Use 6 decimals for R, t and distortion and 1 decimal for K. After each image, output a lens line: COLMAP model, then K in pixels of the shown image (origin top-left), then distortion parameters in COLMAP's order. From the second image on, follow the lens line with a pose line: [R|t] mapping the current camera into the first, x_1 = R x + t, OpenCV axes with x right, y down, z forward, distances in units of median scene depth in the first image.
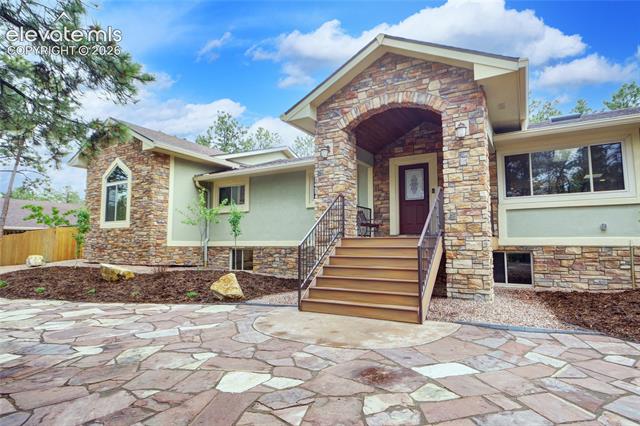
lens RADIAL K [[353.2, 0, 320.0], [0, 353.2, 213.0], [0, 0, 1]] dist [0.013223, -0.000299]
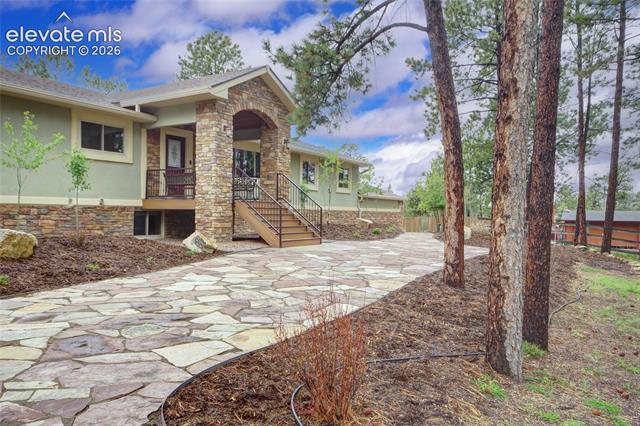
lens RADIAL K [[496.6, 0, 320.0], [0, 496.6, 213.0], [0, 0, 1]] dist [0.023835, 0.003121]
pose [[0.023135, 0.002939, 0.999728, -1.282643], [-0.102665, 0.994716, -0.000548, 0.060955], [-0.994447, -0.102624, 0.023315, 0.451849]]
